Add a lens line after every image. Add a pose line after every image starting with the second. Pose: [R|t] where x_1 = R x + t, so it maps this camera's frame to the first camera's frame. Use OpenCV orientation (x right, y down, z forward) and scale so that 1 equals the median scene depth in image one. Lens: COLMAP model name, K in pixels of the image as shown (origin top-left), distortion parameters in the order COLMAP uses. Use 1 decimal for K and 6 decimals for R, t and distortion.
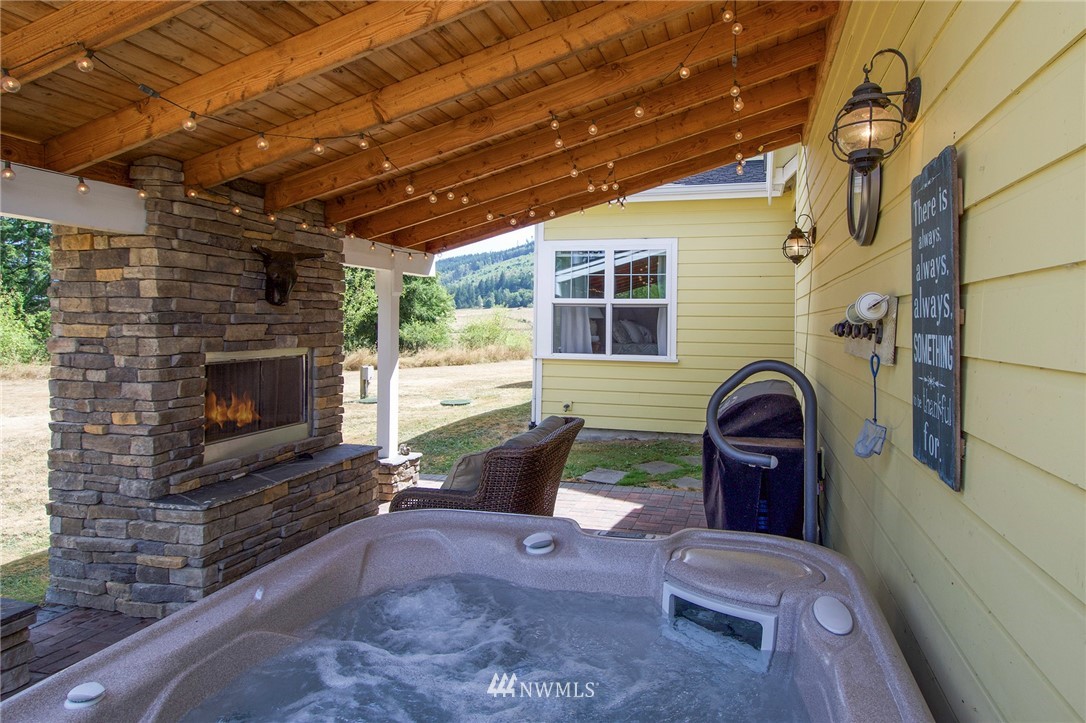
lens RADIAL K [[572.6, 0, 545.6], [0, 572.6, 359.4], [0, 0, 1]] dist [0.035330, -0.026559]
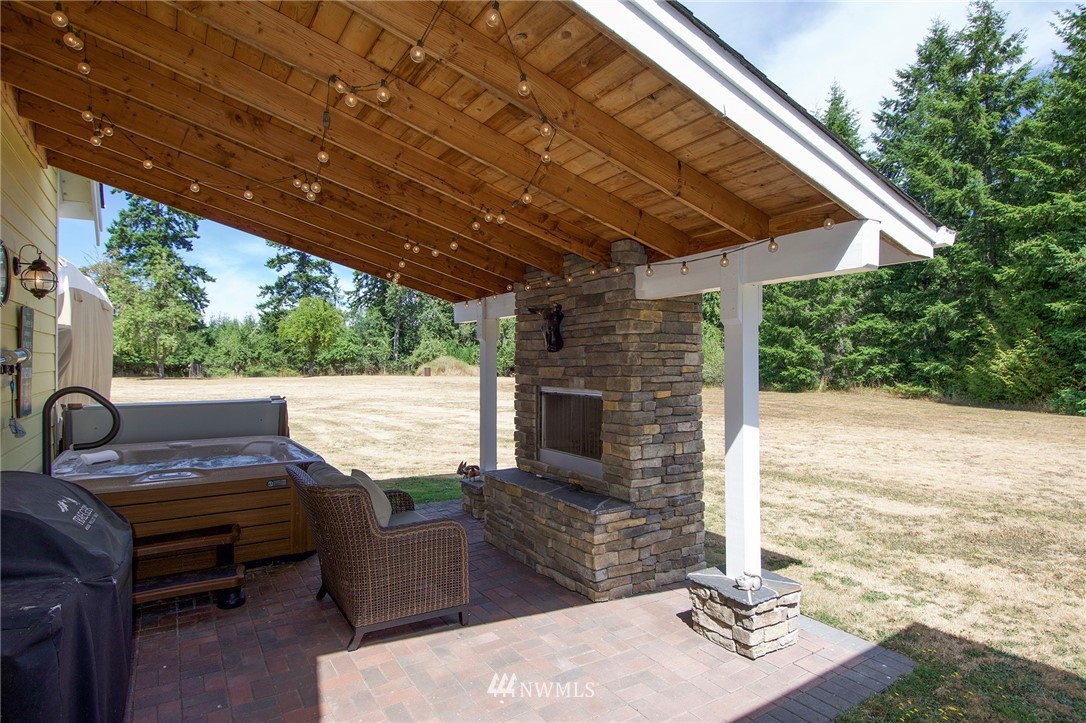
lens RADIAL K [[572.6, 0, 545.6], [0, 572.6, 359.4], [0, 0, 1]] dist [0.035330, -0.026559]
pose [[-0.608025, 0.016340, -0.793750, 0.446579], [-0.037408, 0.998088, 0.049201, -0.118582], [0.793036, 0.059608, -0.606251, 1.498216]]
